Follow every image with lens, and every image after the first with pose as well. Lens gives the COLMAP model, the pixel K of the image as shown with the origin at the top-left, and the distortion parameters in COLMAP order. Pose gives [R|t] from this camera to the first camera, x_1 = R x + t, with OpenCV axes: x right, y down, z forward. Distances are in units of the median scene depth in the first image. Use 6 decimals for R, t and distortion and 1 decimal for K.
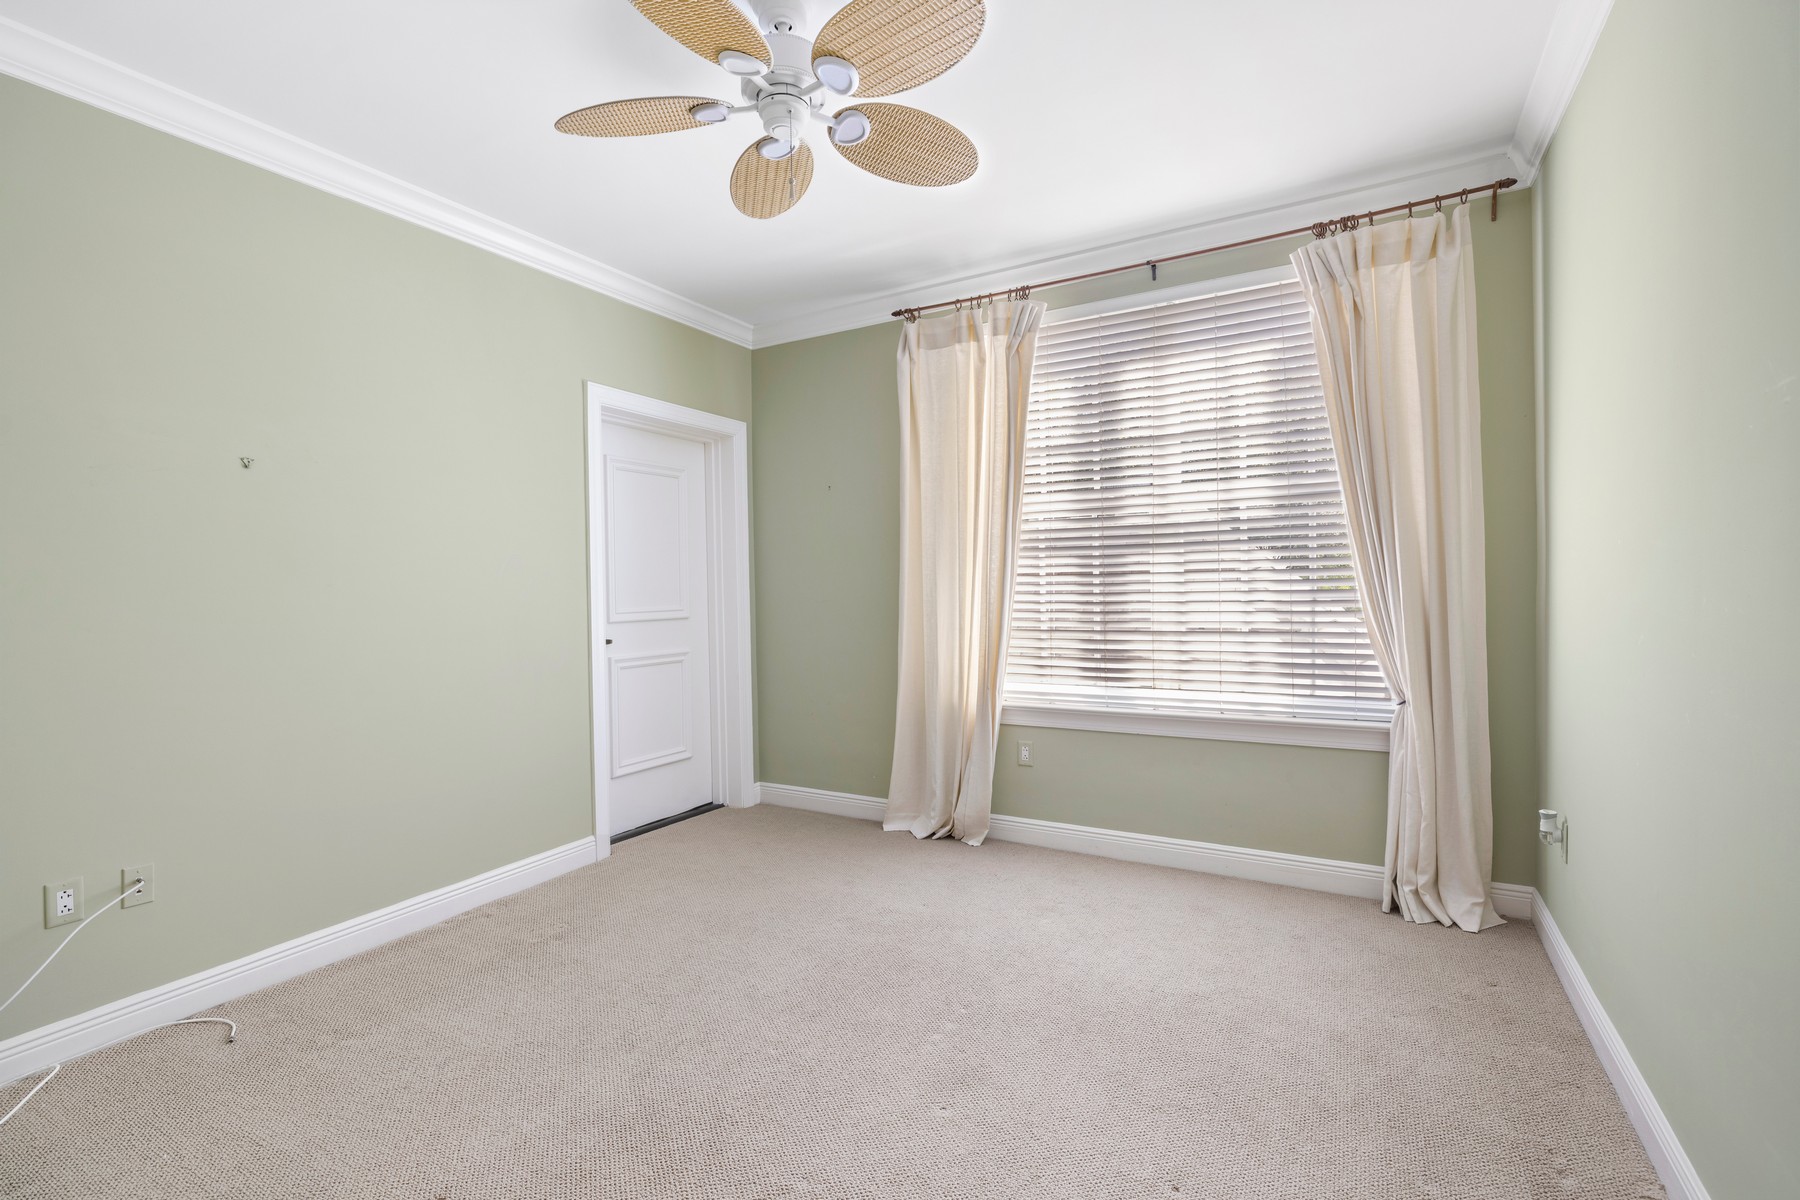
lens RADIAL K [[799.7, 0, 899.3], [0, 799.7, 598.1], [0, 0, 1]] dist [0.001408, 0.000060]
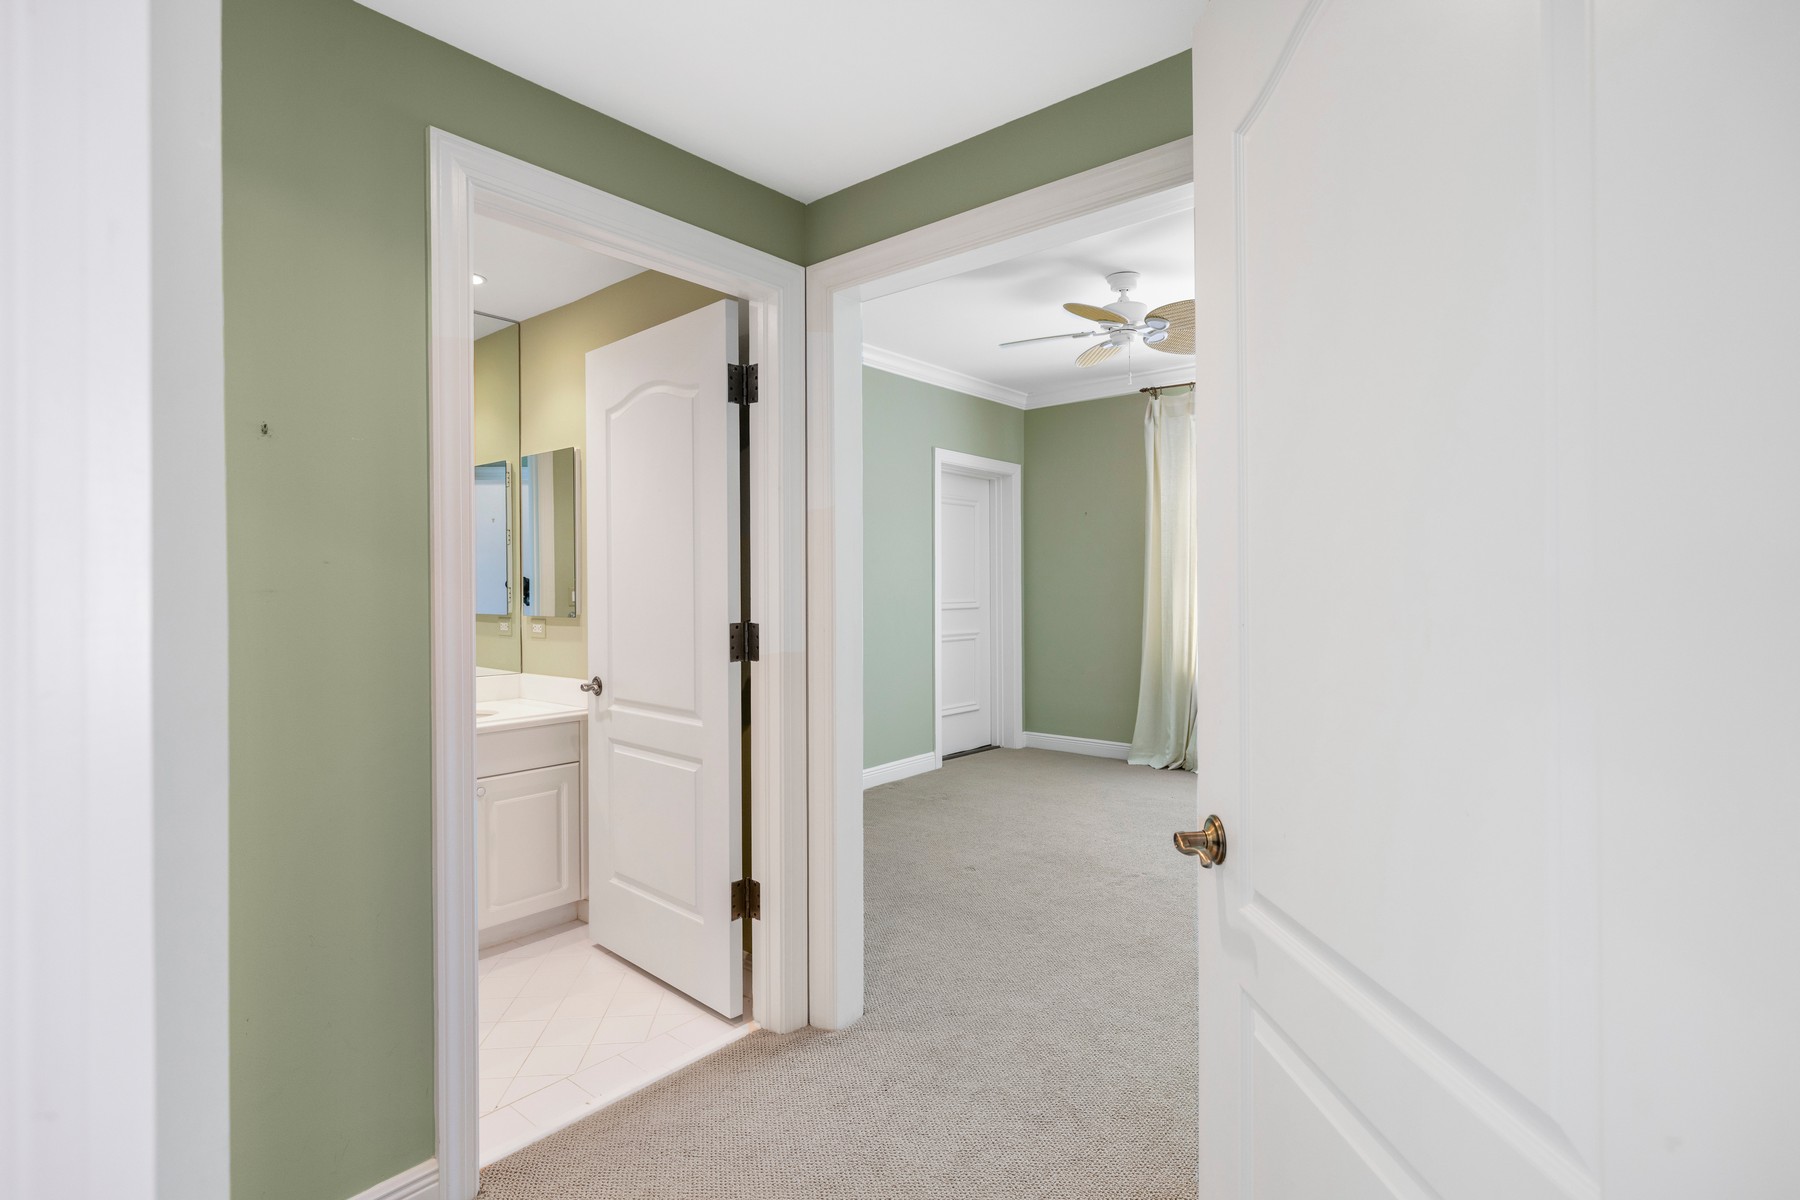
lens RADIAL K [[868.5, 0, 904.8], [0, 868.5, 585.0], [0, 0, 1]] dist [-0.002208, 0.000172]
pose [[0.985140, 0.011581, -0.171360, -0.150864], [-0.013789, 0.999836, -0.011705, 0.005257], [0.171196, 0.013894, 0.985139, -0.557502]]
